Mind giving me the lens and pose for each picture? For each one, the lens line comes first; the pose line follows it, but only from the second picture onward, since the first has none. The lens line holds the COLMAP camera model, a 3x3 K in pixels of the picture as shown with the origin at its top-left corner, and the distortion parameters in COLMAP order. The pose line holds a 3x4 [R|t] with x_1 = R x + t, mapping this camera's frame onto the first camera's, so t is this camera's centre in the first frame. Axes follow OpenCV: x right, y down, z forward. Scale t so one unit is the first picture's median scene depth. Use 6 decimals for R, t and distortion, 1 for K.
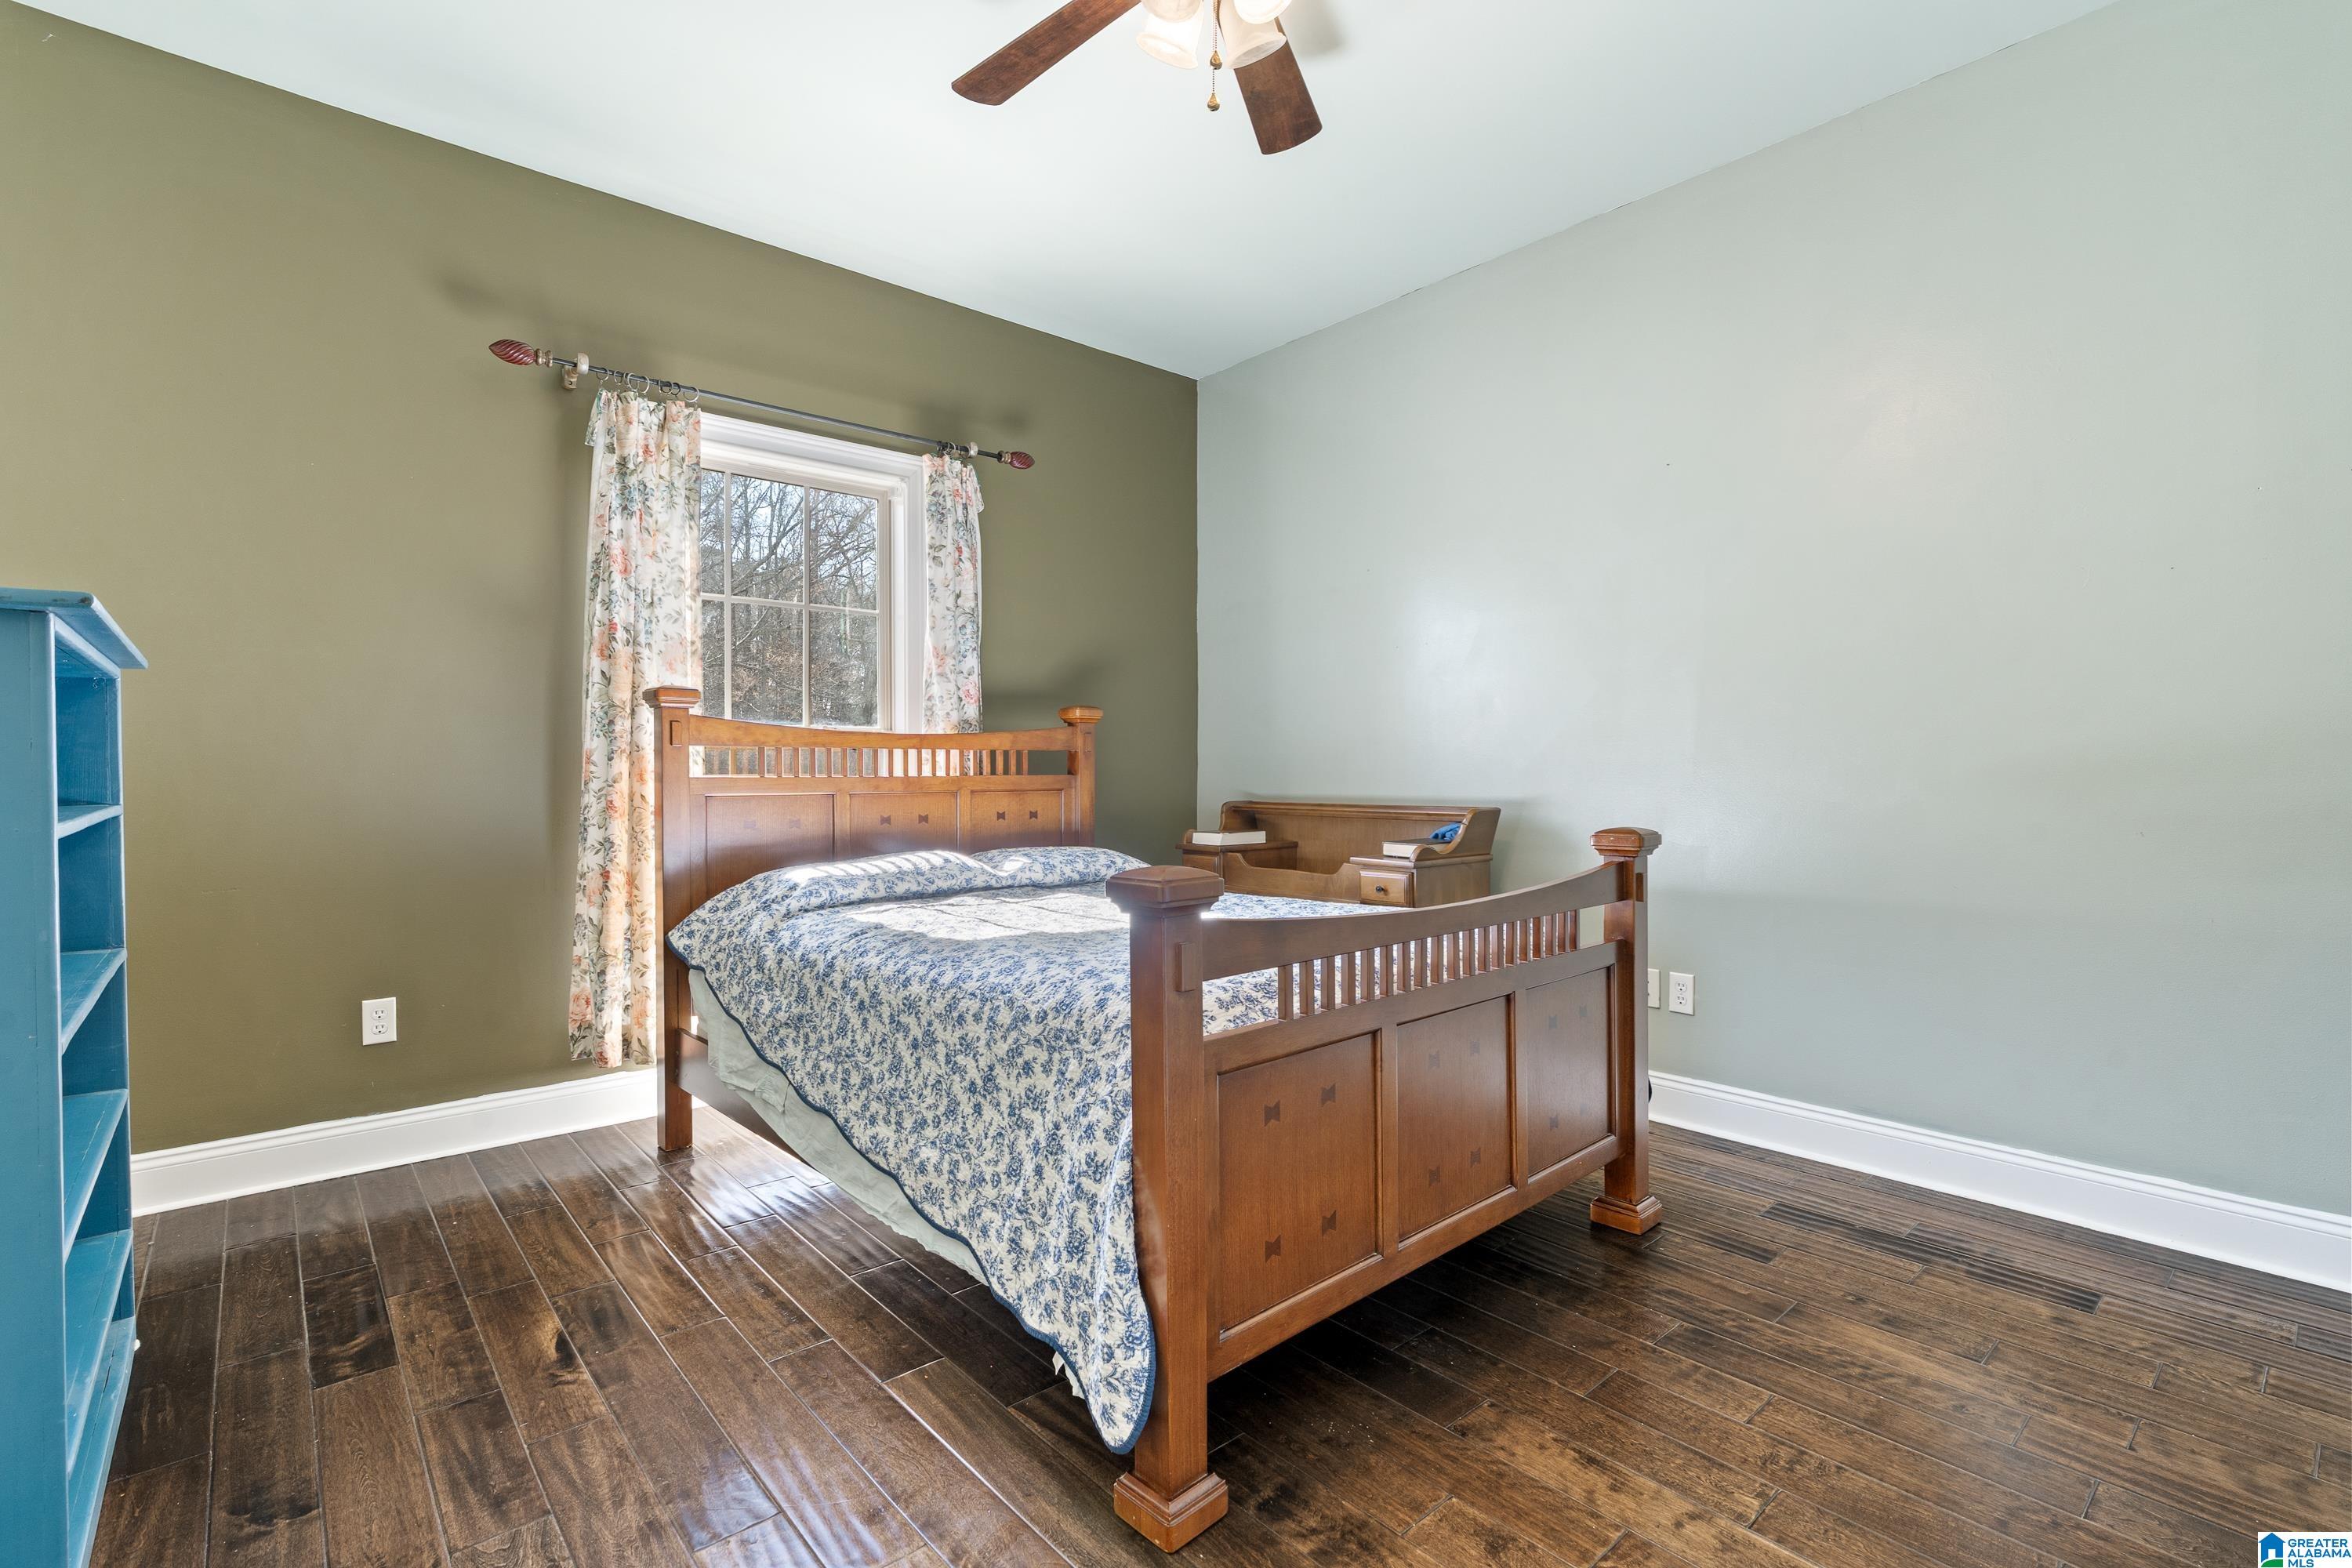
lens RADIAL K [[1076.5, 0, 1176.0], [0, 1076.5, 784.0], [0, 0, 1]] dist [-0.000704, -0.000183]
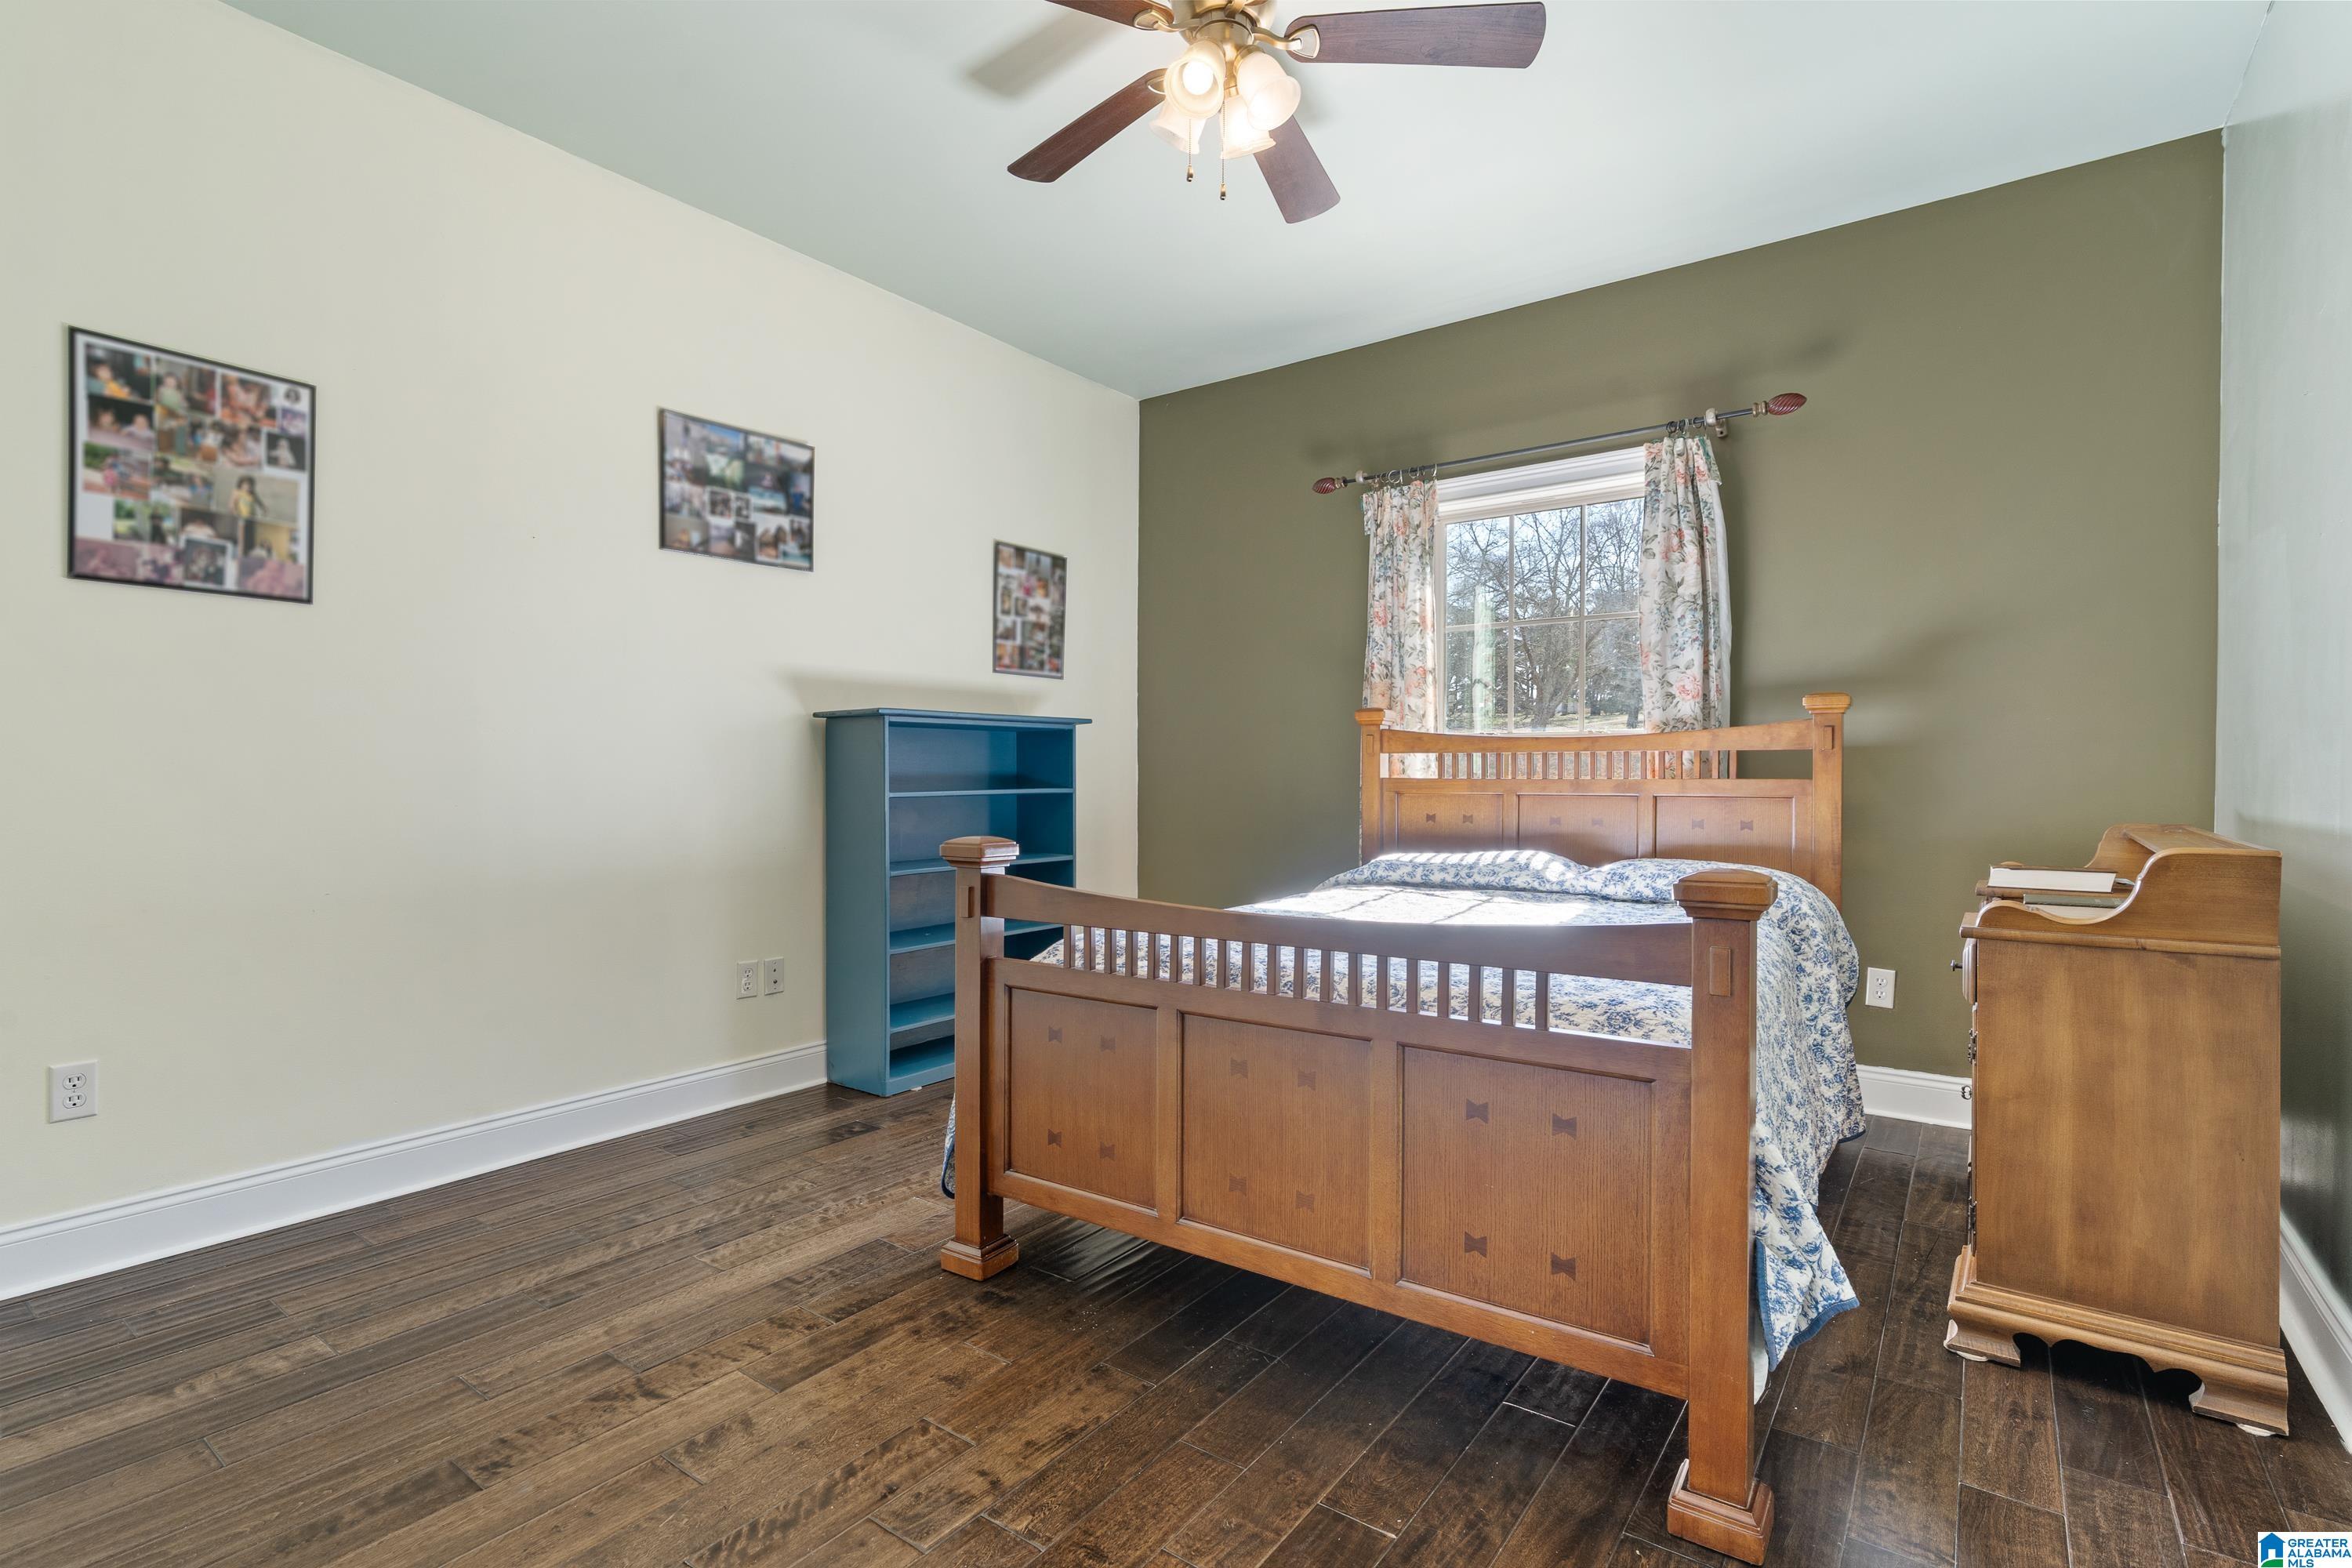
lens RADIAL K [[1099.4, 0, 1176.0], [0, 1099.4, 784.0], [0, 0, 1]] dist [-0.000678, 0.000086]
pose [[0.217901, 0.016055, -0.975839, 0.827560], [-0.015487, 0.999796, 0.012991, -0.011677], [0.975848, 0.012282, 0.218106, 0.493043]]
